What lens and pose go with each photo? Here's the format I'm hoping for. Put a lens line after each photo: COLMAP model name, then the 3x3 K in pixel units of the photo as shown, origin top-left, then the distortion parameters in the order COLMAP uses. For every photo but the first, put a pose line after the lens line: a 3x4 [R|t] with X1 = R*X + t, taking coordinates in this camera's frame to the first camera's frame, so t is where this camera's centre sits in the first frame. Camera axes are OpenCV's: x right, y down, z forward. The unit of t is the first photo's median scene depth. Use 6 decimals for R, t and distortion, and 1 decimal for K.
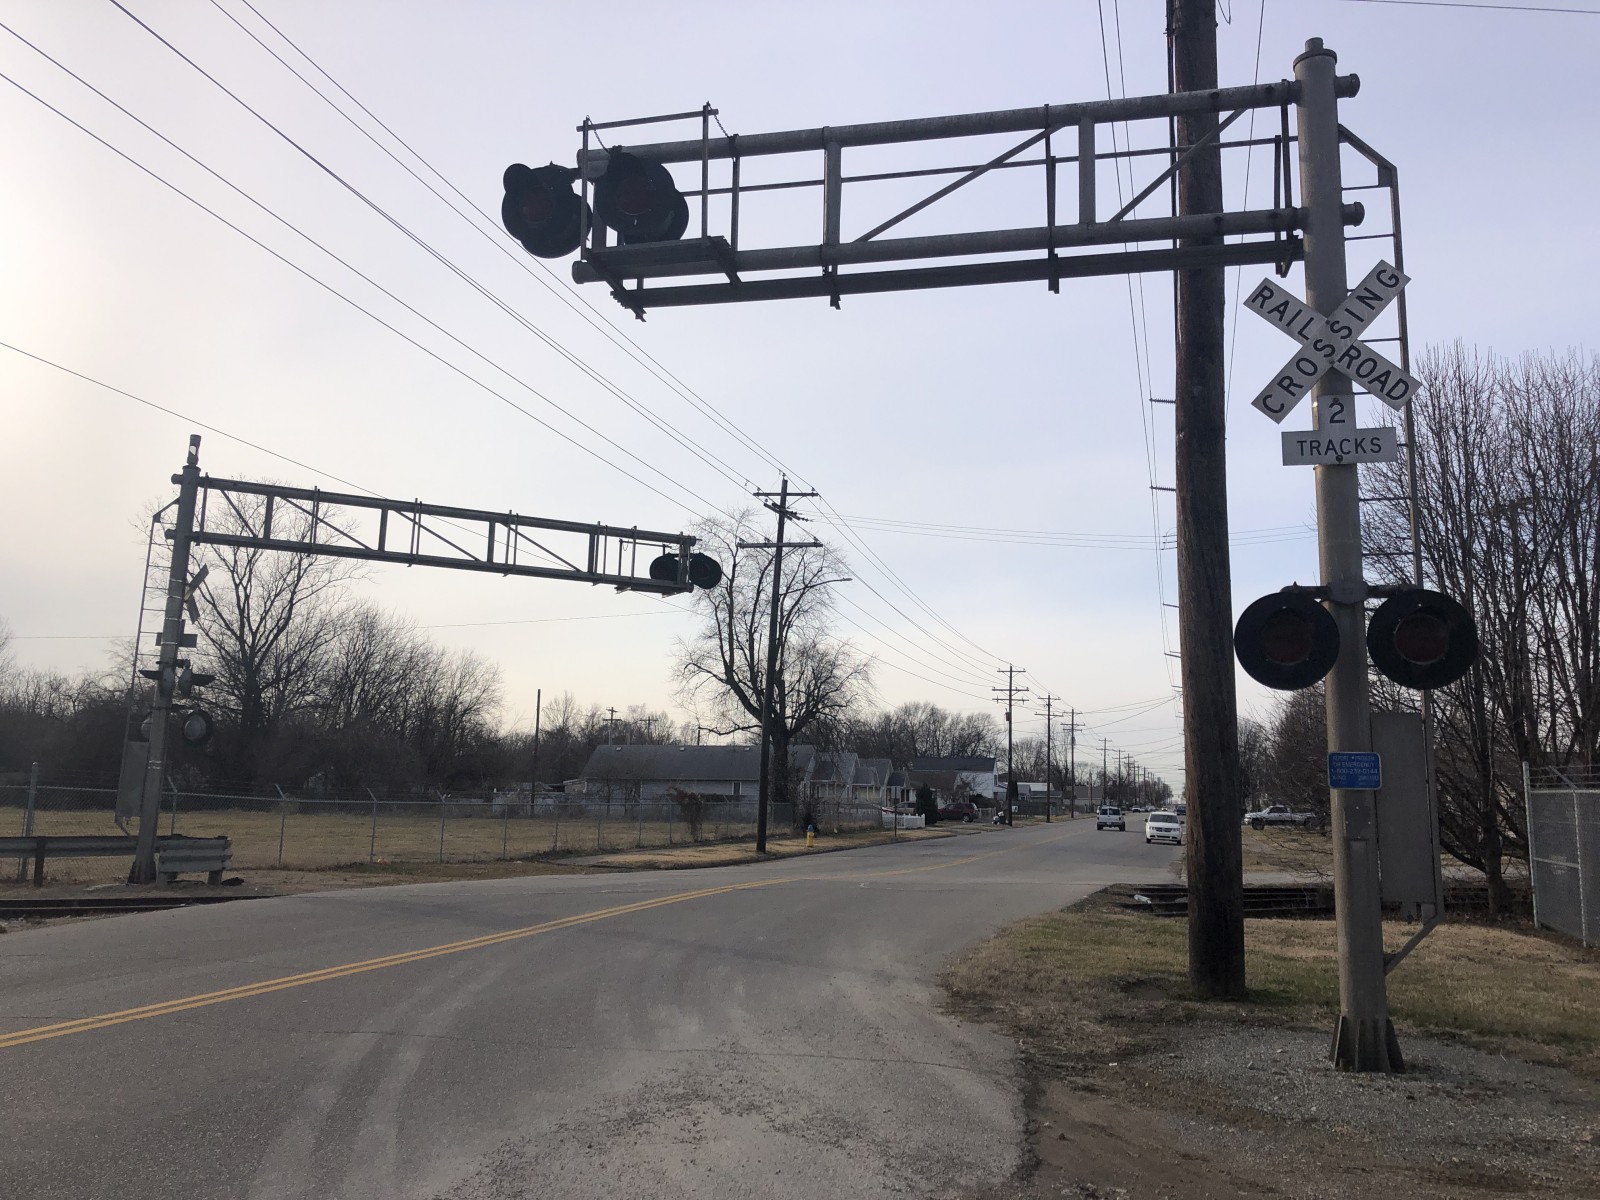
lens RADIAL K [[1341.5, 0, 778.2], [0, 1341.5, 559.7], [0, 0, 1]] dist [-0.007367, 0.004765]
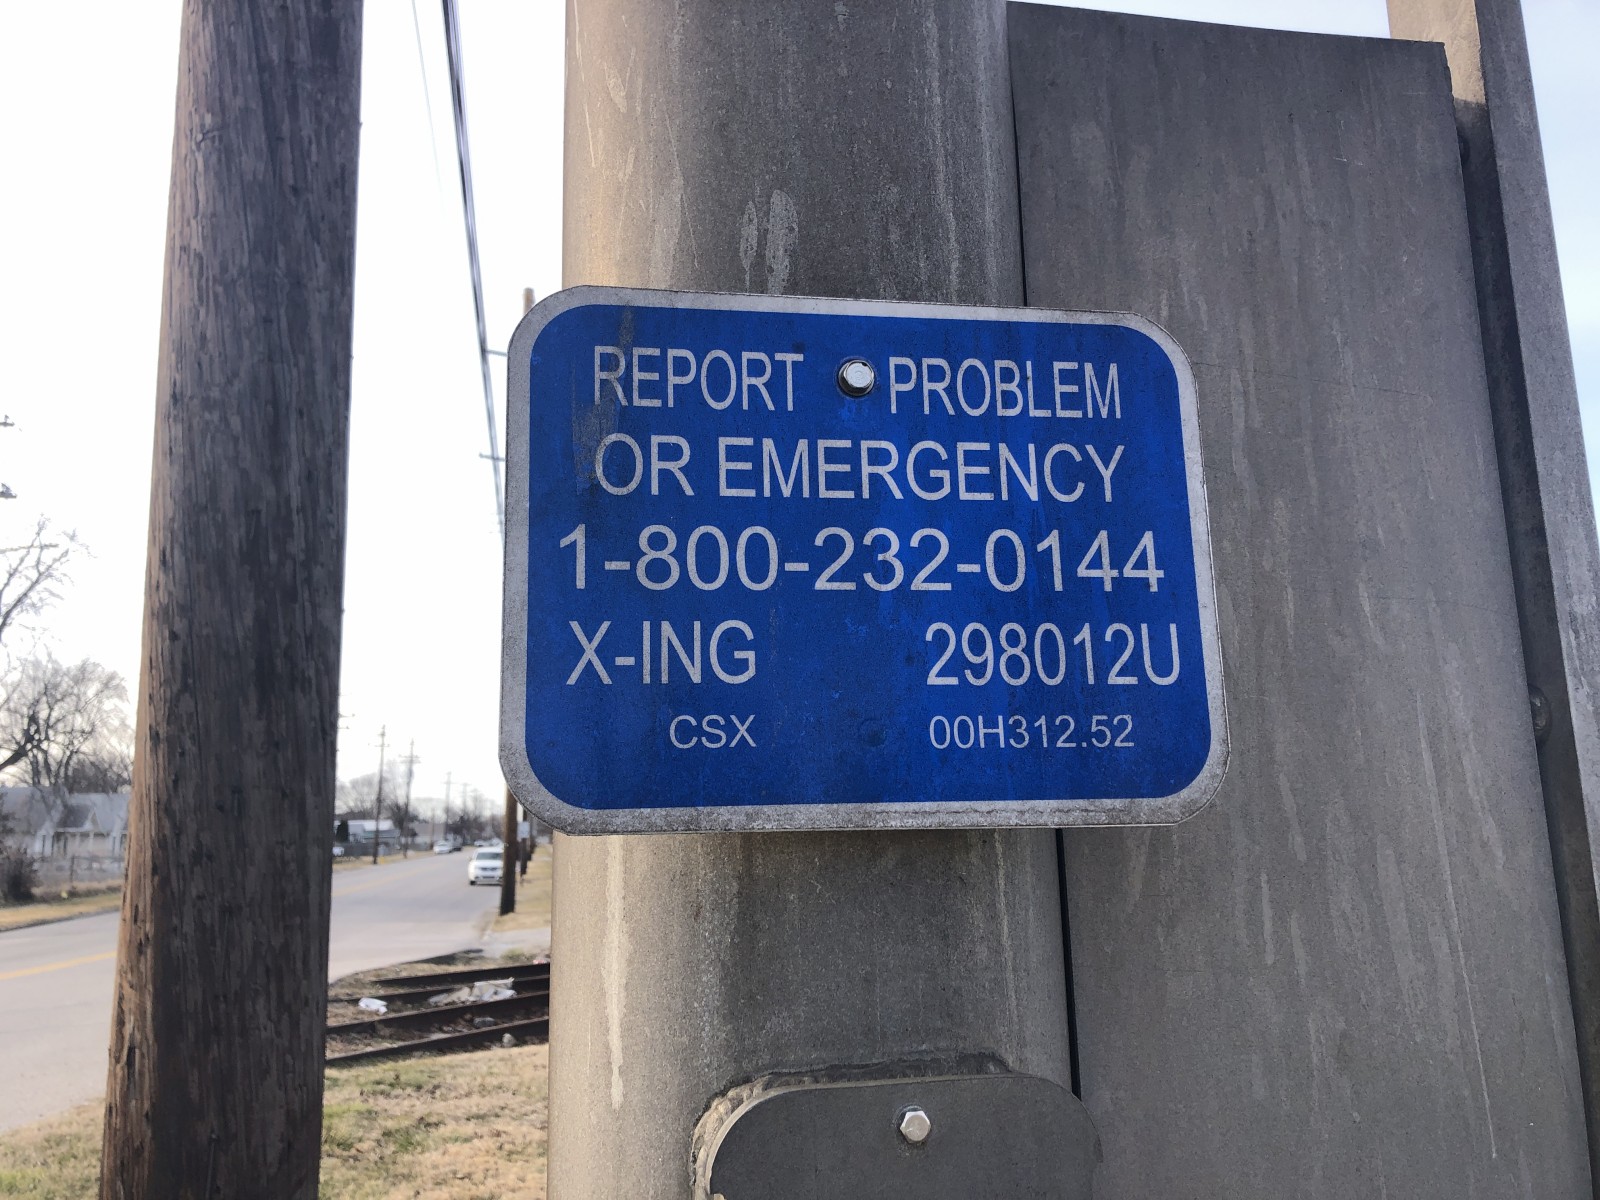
lens RADIAL K [[1349.0, 0, 798.5], [0, 1349.0, 557.4], [0, 0, 1]] dist [0.017572, 0.005957]
pose [[0.886244, 0.053289, 0.460143, 0.298885], [-0.041583, 0.998502, -0.035548, 0.121307], [-0.461349, 0.012370, 0.887133, 0.712198]]
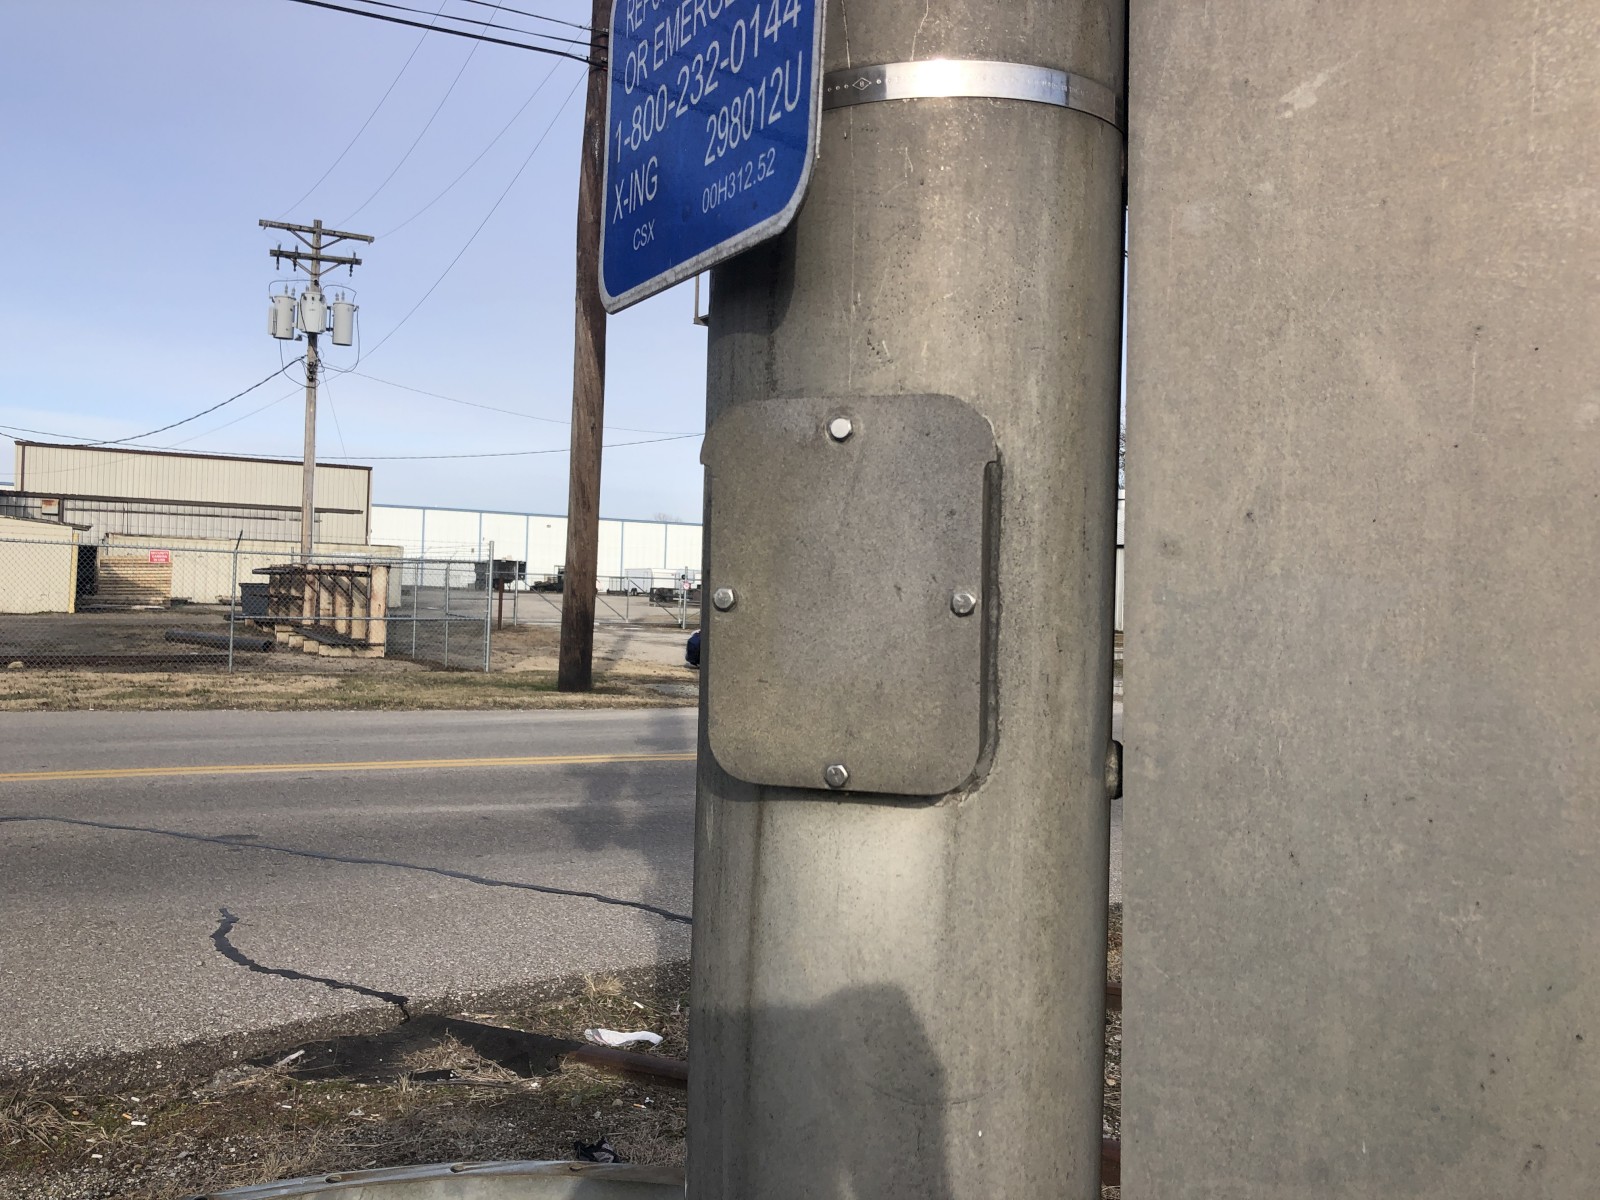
lens RADIAL K [[1327.6, 0, 800.0], [0, 1327.6, 600.0], [0, 0, 1]] dist [0.042632, -0.042856]
pose [[0.723668, 0.012571, -0.690034, 0.377270], [0.099469, 0.987495, 0.122308, 0.137968], [0.682943, -0.157147, 0.713368, 0.707305]]
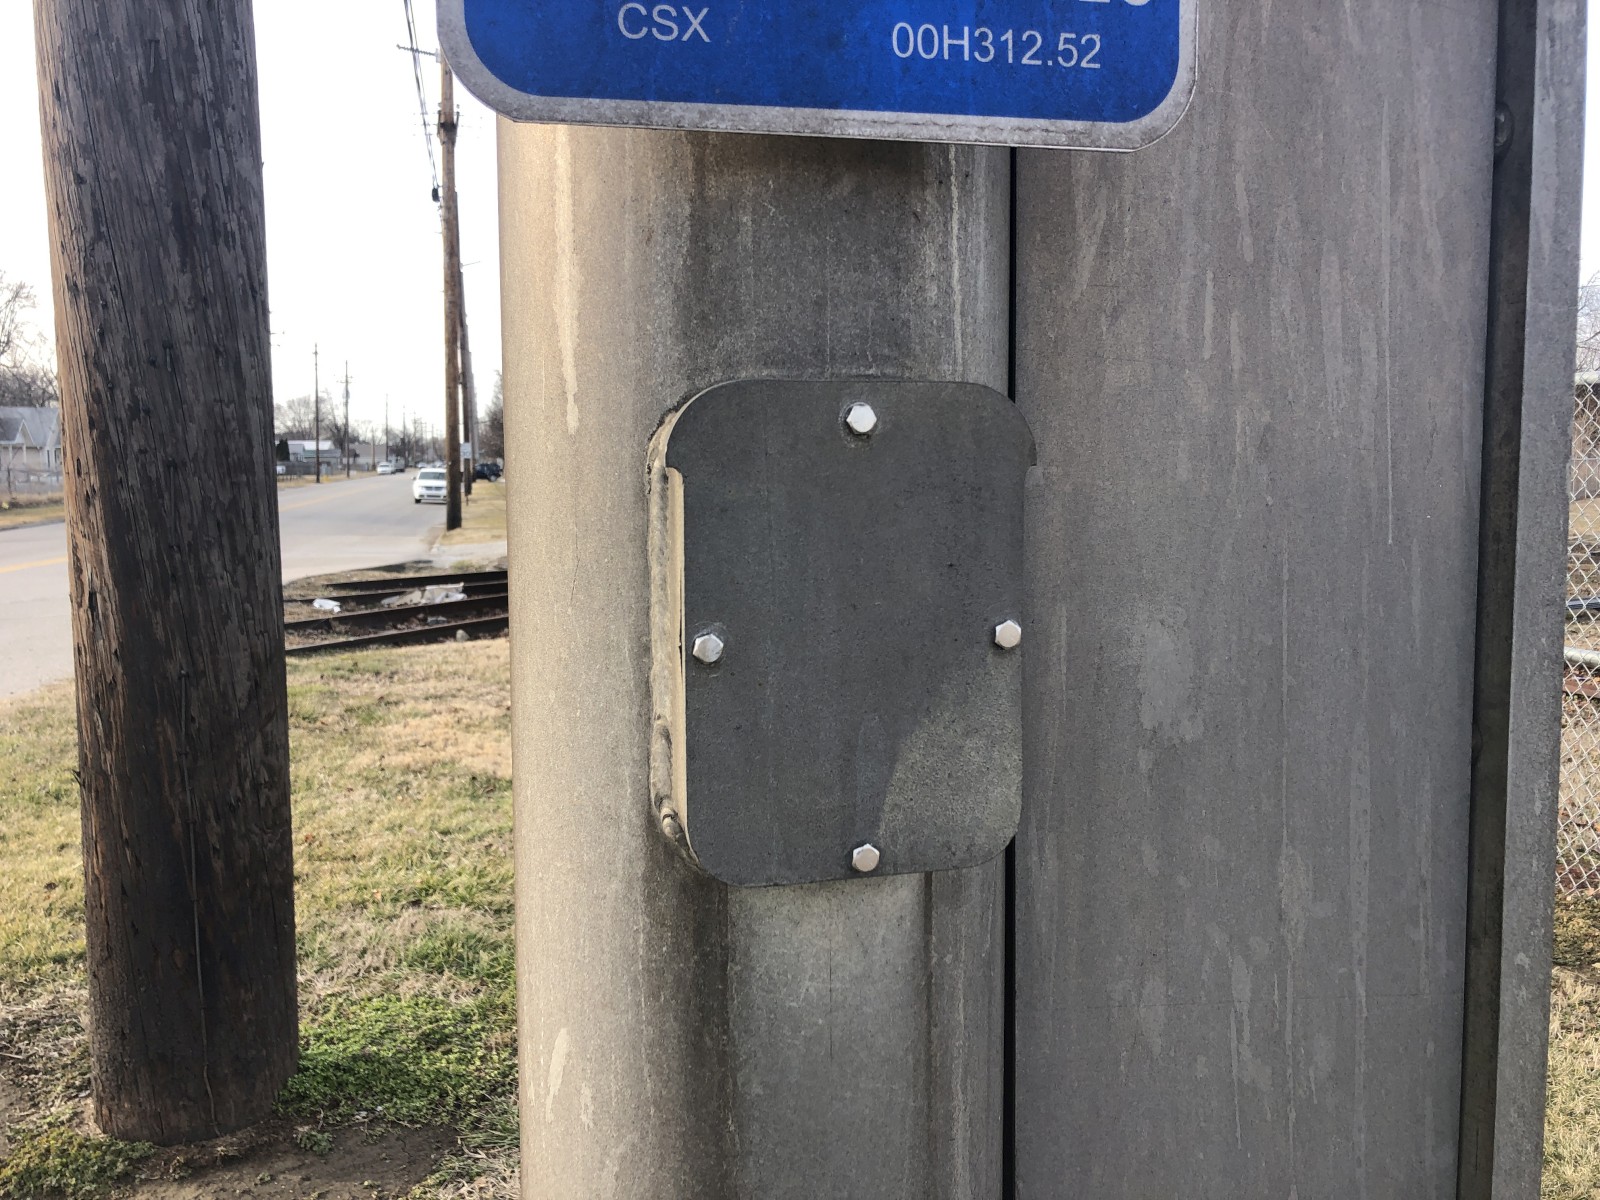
lens RADIAL K [[1349.4, 0, 801.4], [0, 1349.4, 579.8], [0, 0, 1]] dist [0.018720, 0.009441]
pose [[0.864843, -0.069122, 0.497261, 0.298583], [-0.065047, 0.966700, 0.247507, 0.132839], [-0.497810, -0.246401, 0.831548, 0.711322]]
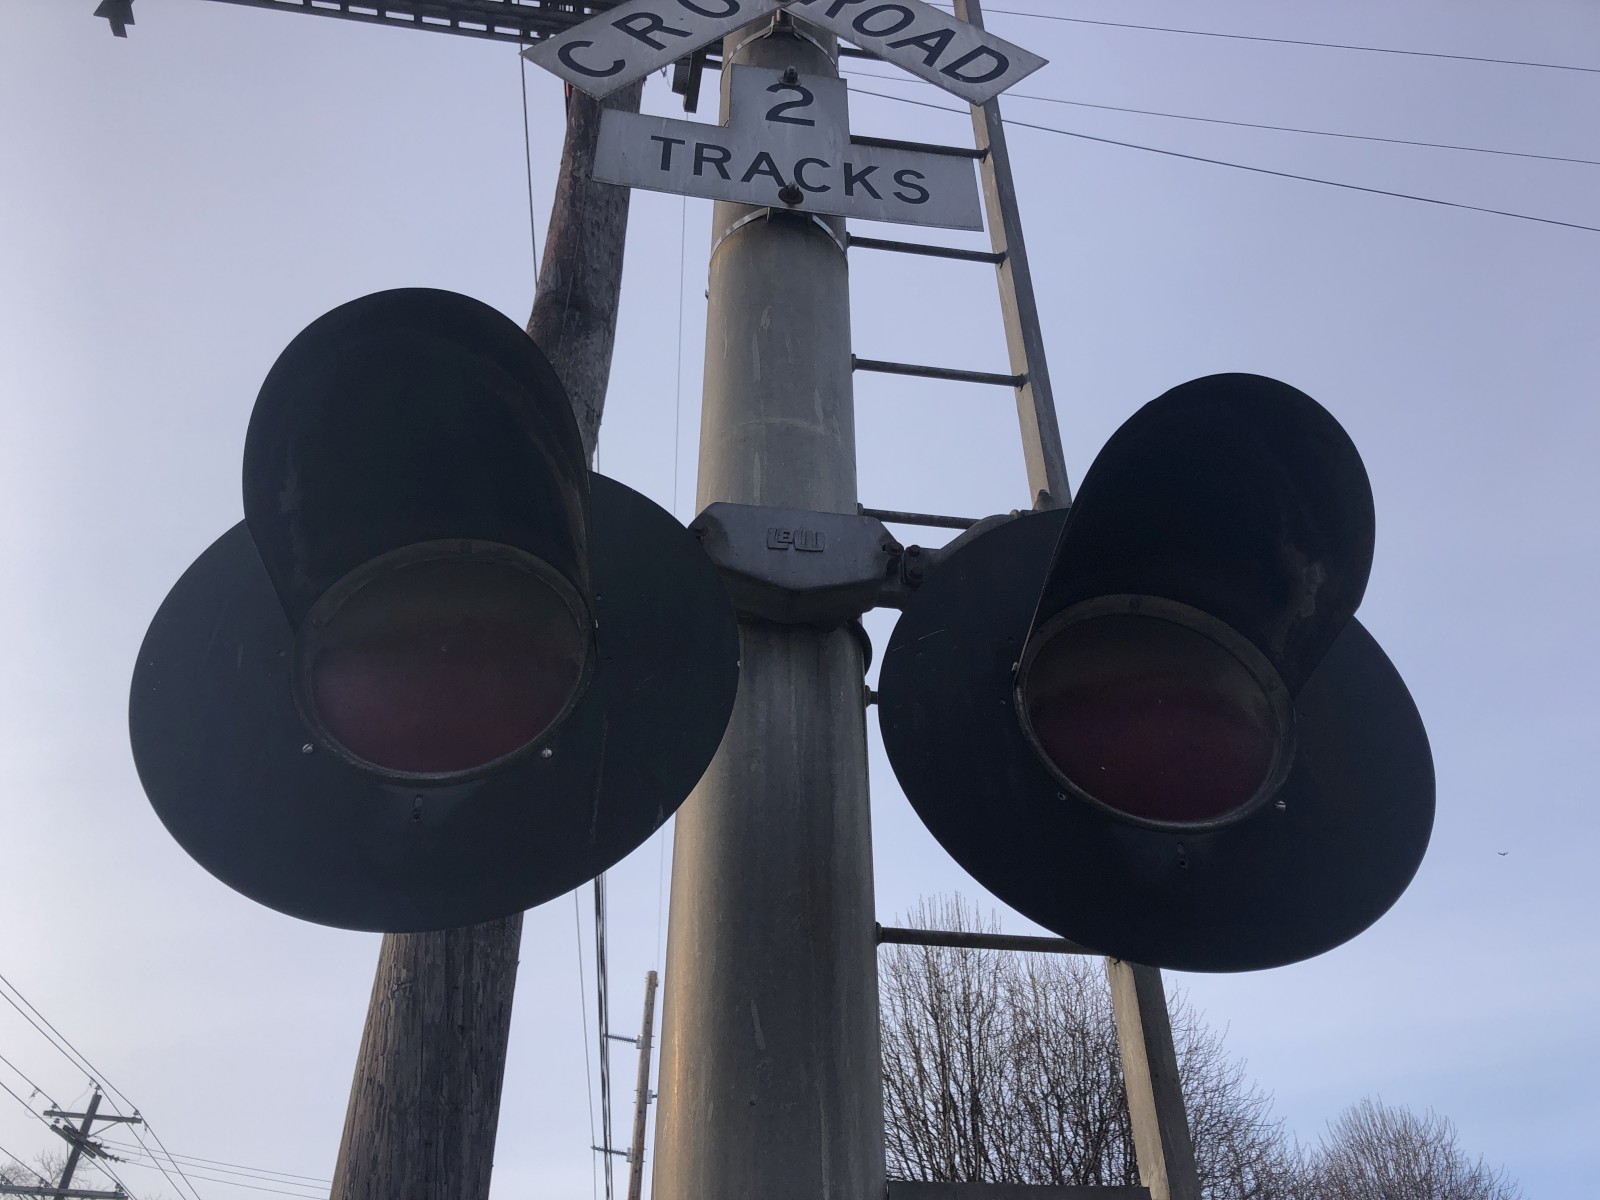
lens RADIAL K [[1327.6, 0, 800.0], [0, 1327.6, 600.0], [0, 0, 1]] dist [0.042632, -0.042856]
pose [[0.924459, 0.212745, 0.316411, 0.278764], [-0.043706, 0.883518, -0.466354, 0.099233], [-0.378769, 0.417296, 0.826074, 0.640364]]
